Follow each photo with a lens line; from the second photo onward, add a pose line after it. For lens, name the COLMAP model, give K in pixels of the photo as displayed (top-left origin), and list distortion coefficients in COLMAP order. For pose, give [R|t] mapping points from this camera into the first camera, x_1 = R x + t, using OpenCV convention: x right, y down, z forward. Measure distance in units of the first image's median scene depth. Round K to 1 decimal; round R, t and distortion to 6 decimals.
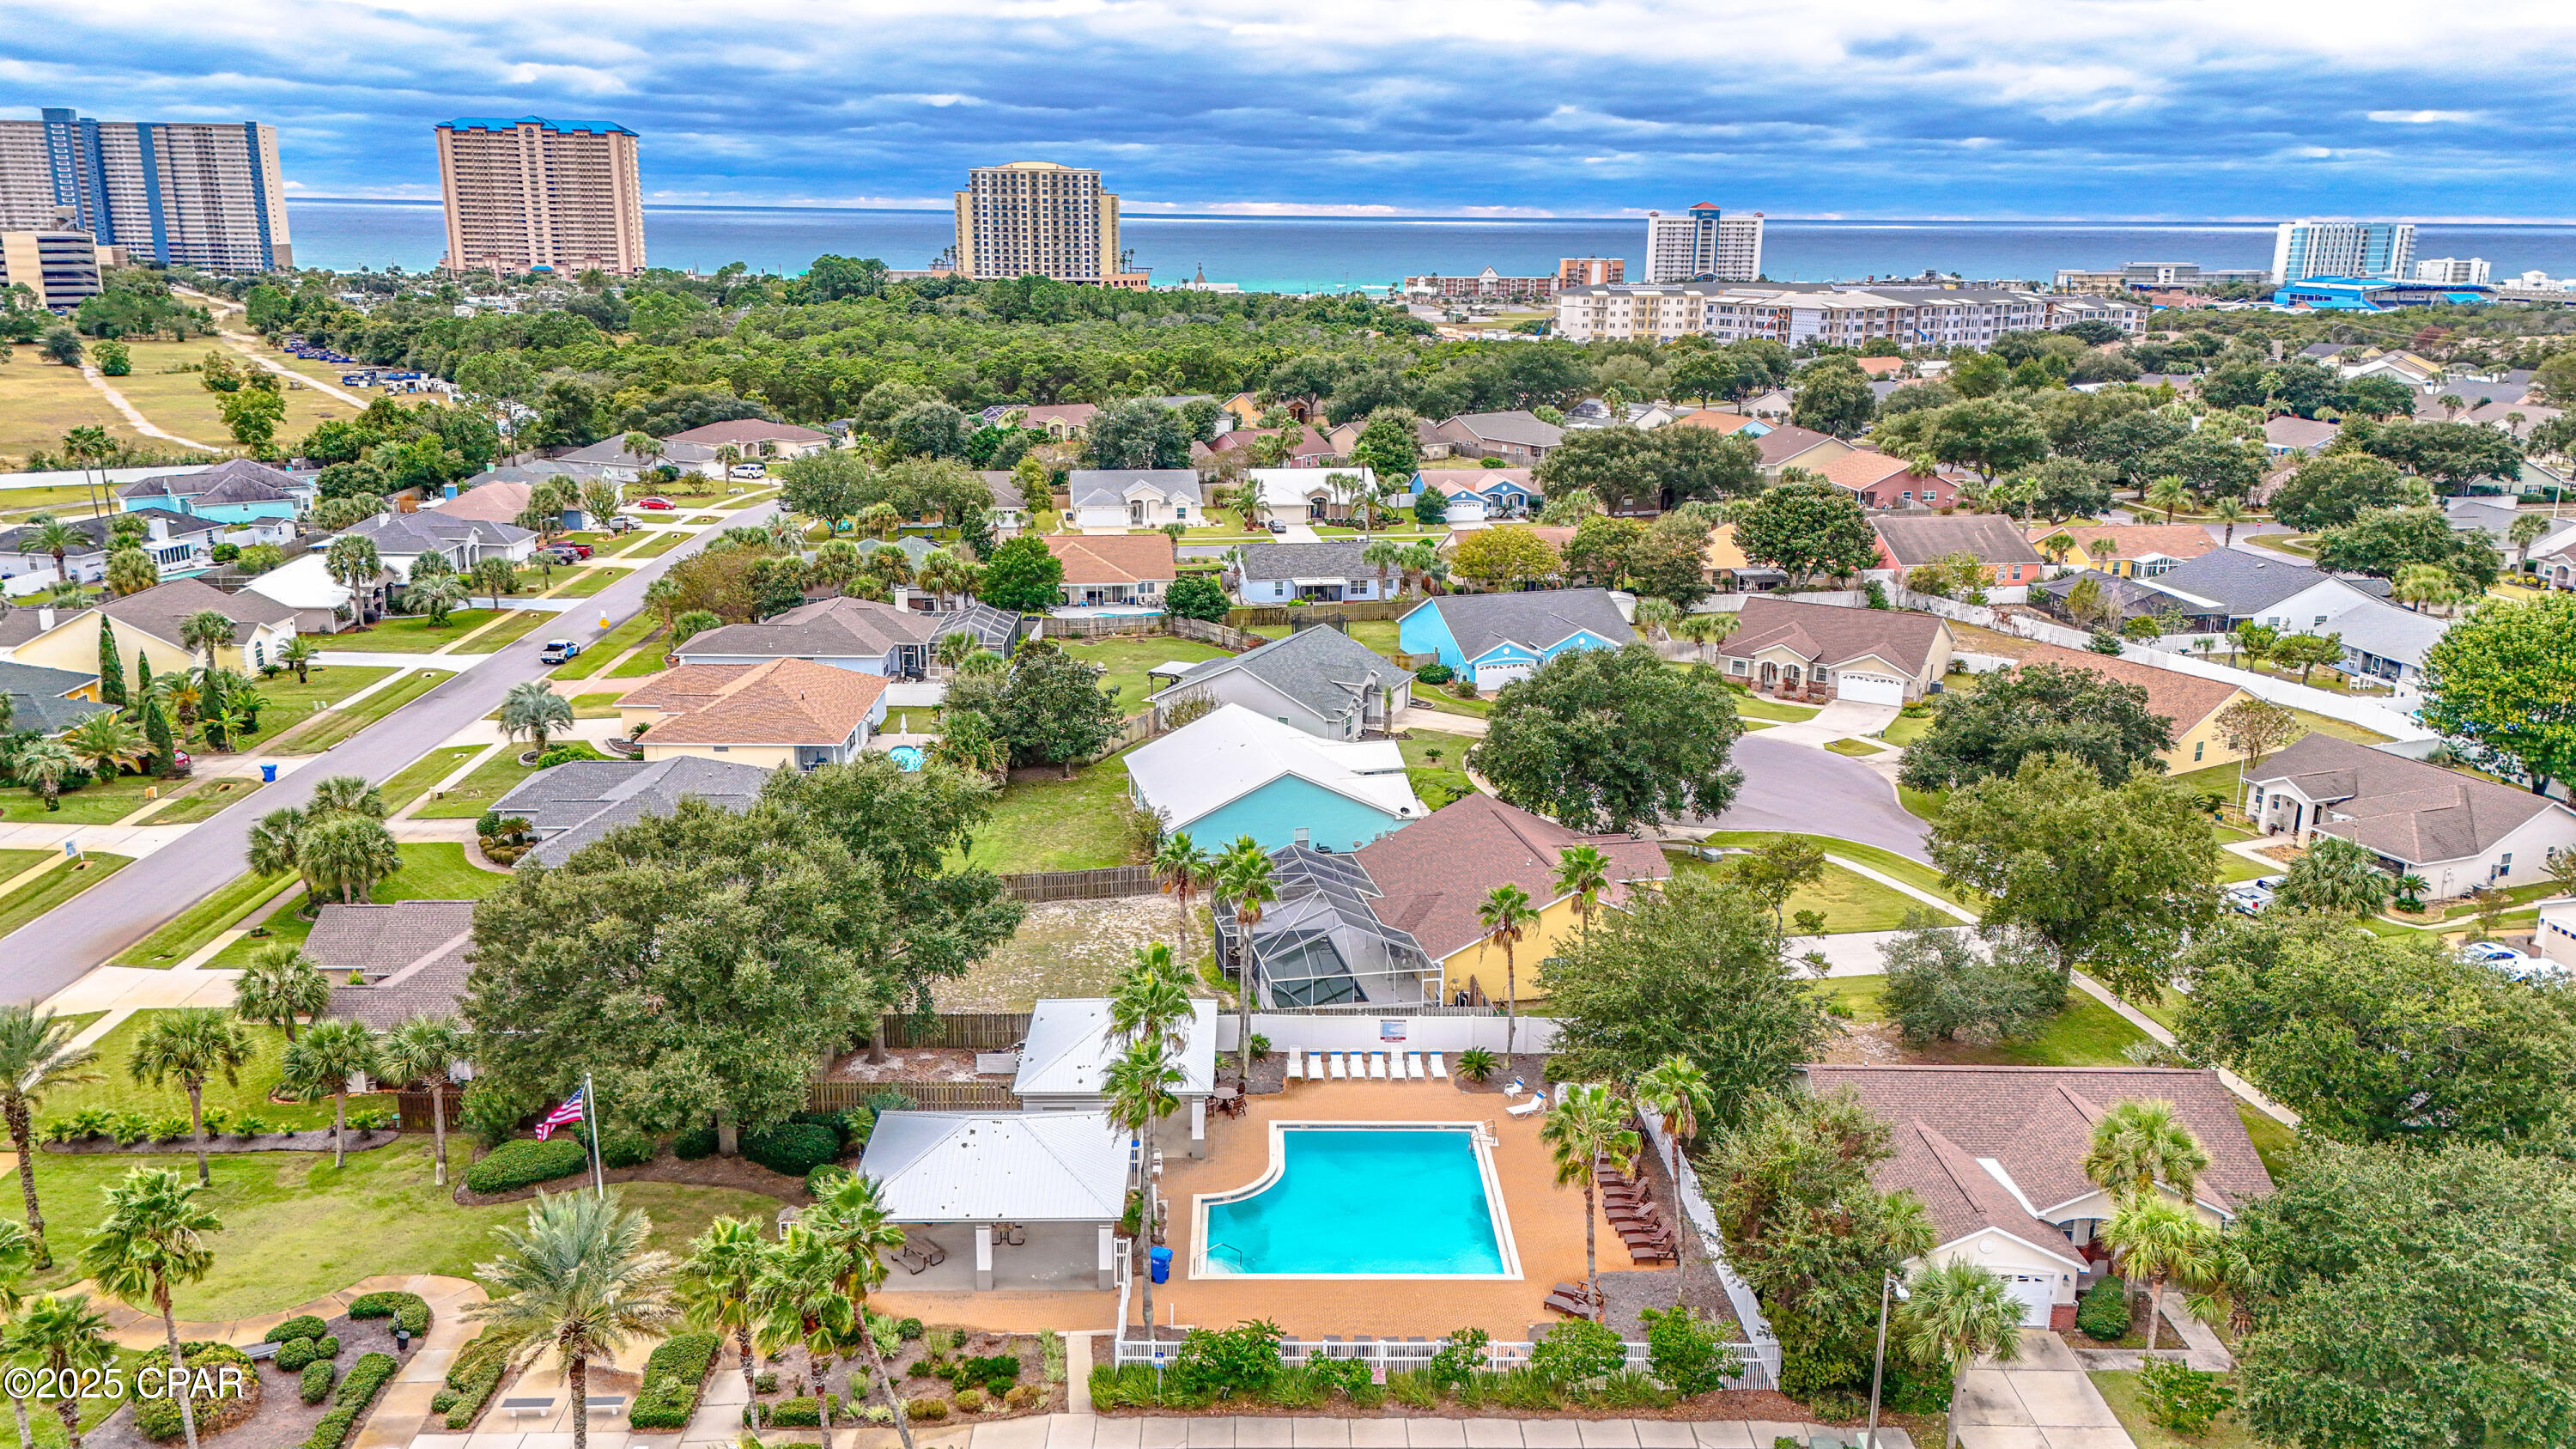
lens RADIAL K [[1881.4, 0, 1282.4], [0, 1881.4, 714.4], [0, 0, 1]] dist [0.083277, -0.077596]
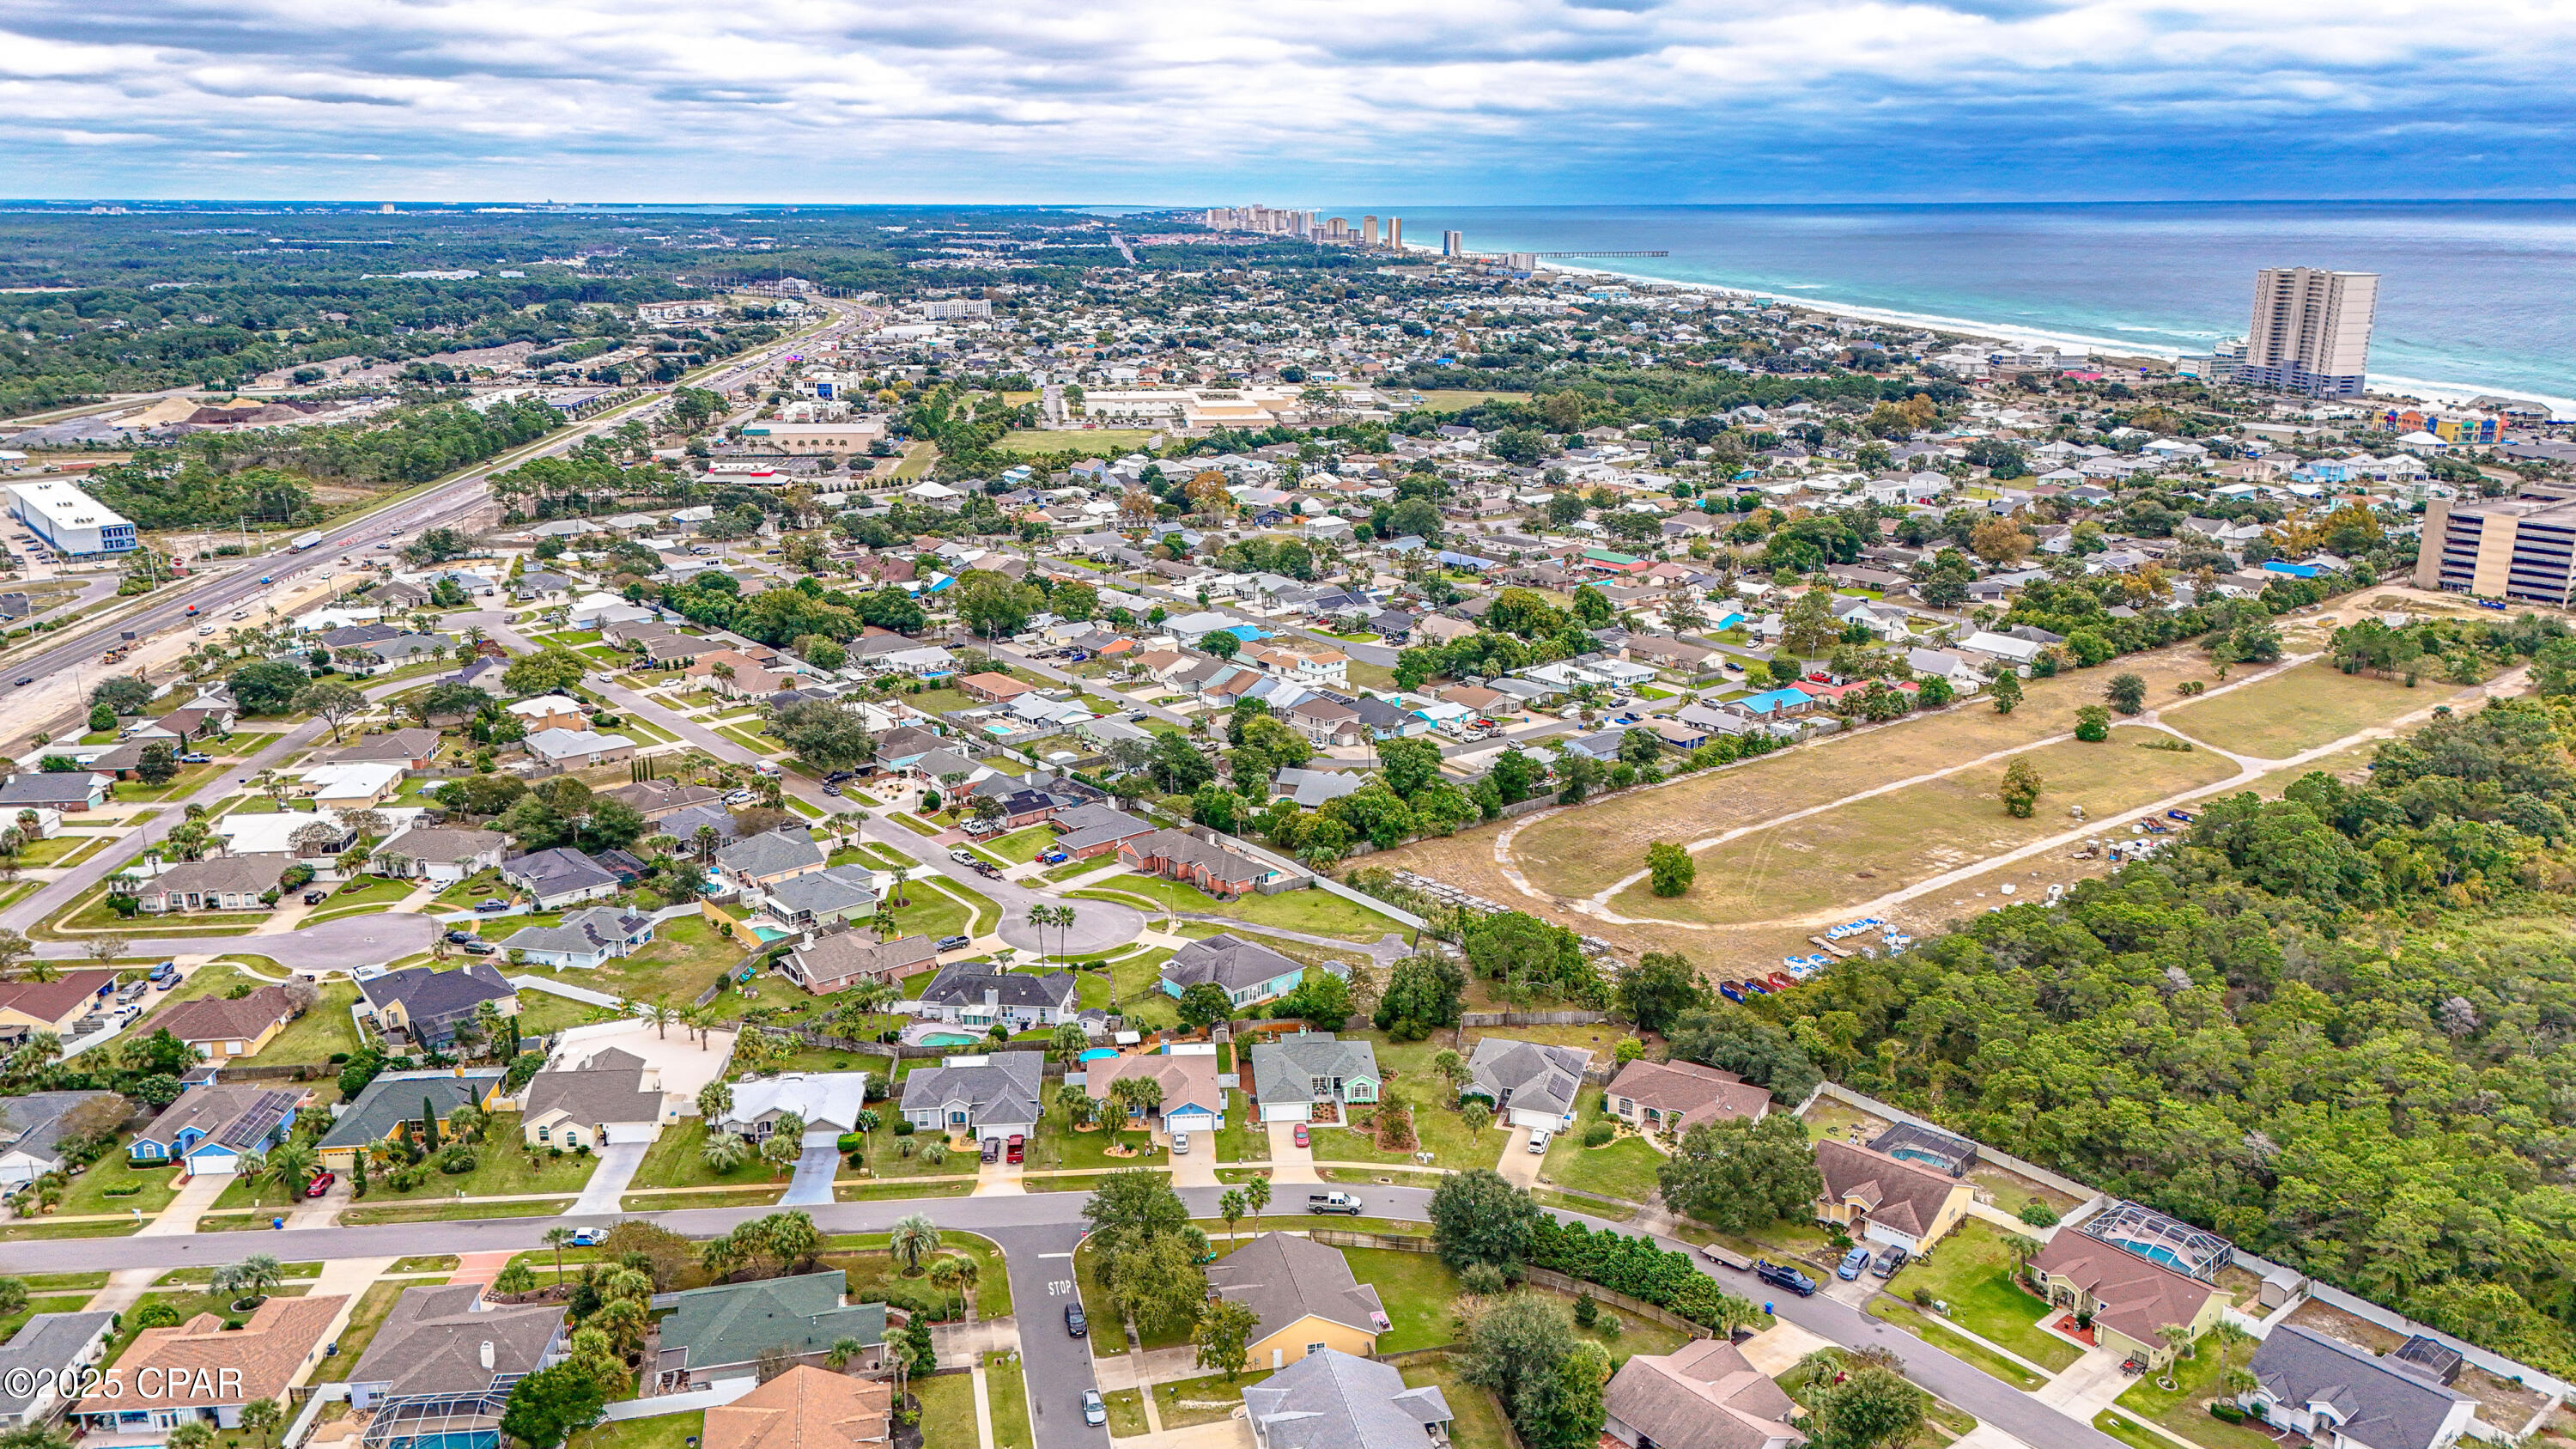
lens RADIAL K [[1881.4, 0, 1294.2], [0, 1881.4, 751.4], [0, 0, 1]] dist [0.083277, -0.077596]
pose [[0.064178, 0.271403, -0.960324, 1.009456], [-0.258000, 0.934104, 0.246751, -0.979644], [0.964011, 0.231927, 0.129971, 1.509640]]
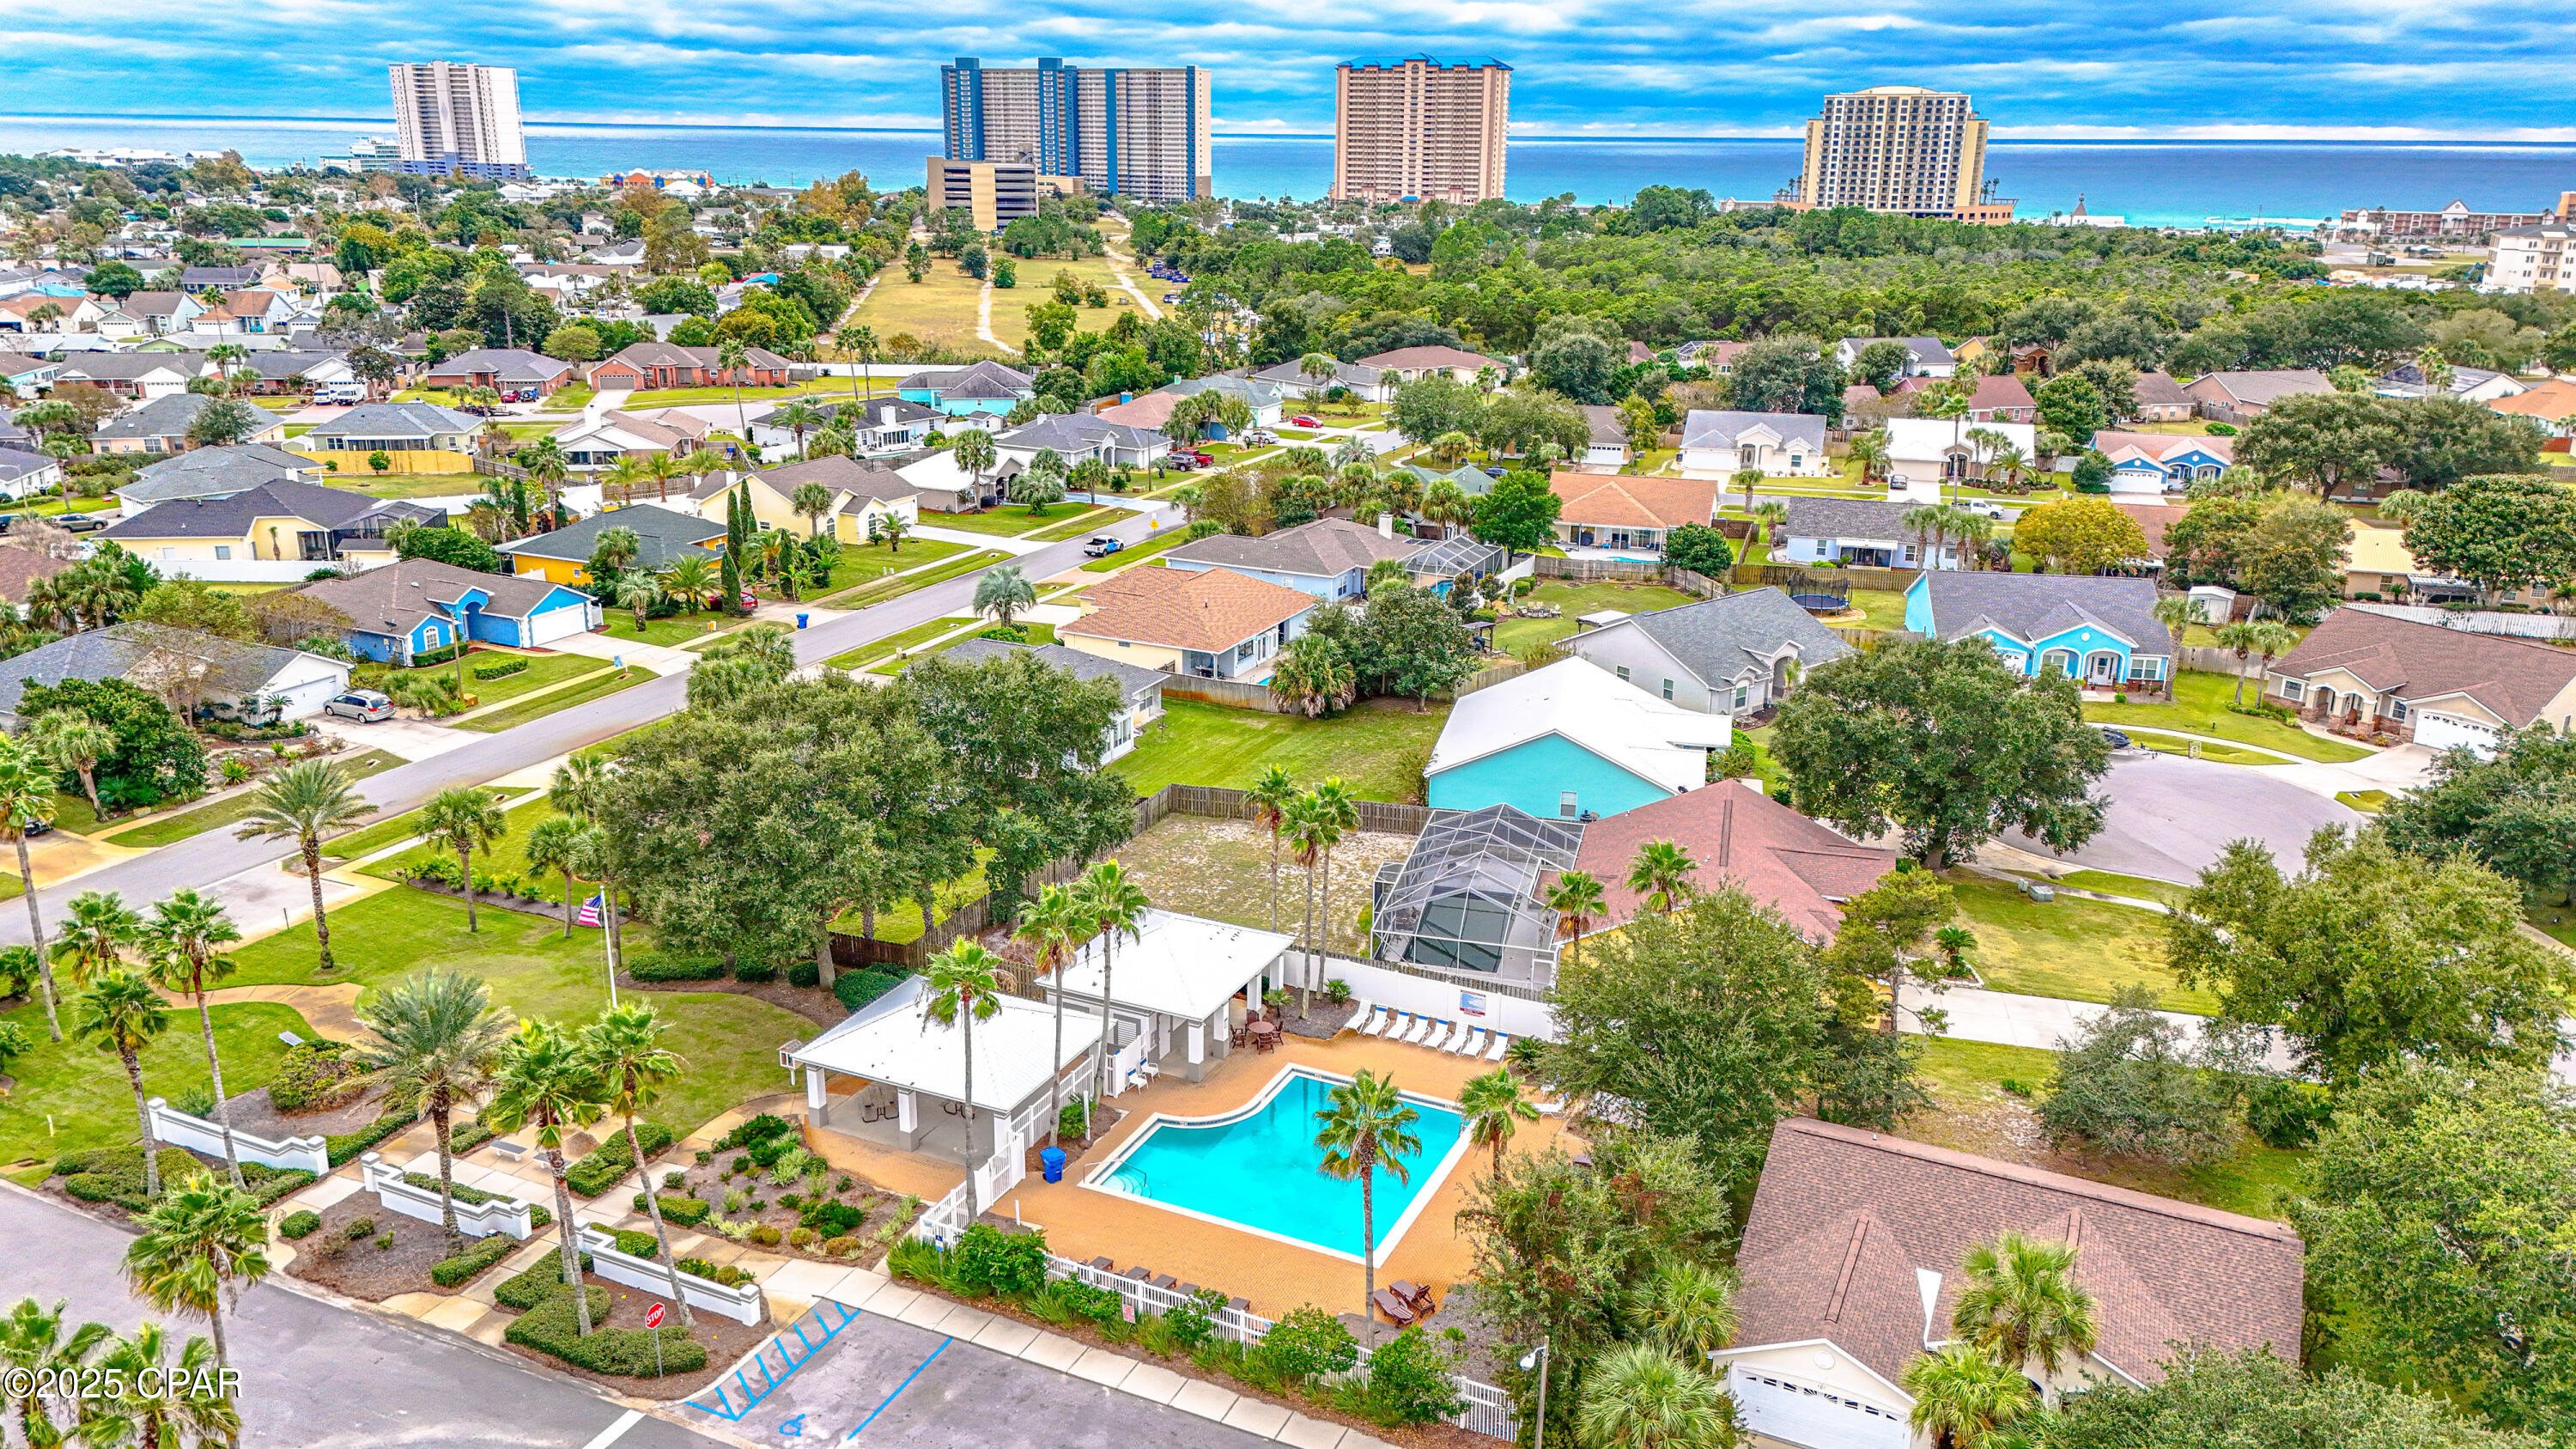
lens RADIAL K [[1881.4, 0, 1287.3], [0, 1881.4, 714.6], [0, 0, 1]] dist [0.083277, -0.077596]
pose [[0.897195, 0.128935, -0.422393, 0.238676], [-0.114564, 0.991641, 0.059354, -0.015655], [0.426515, -0.004861, 0.904467, 0.063243]]
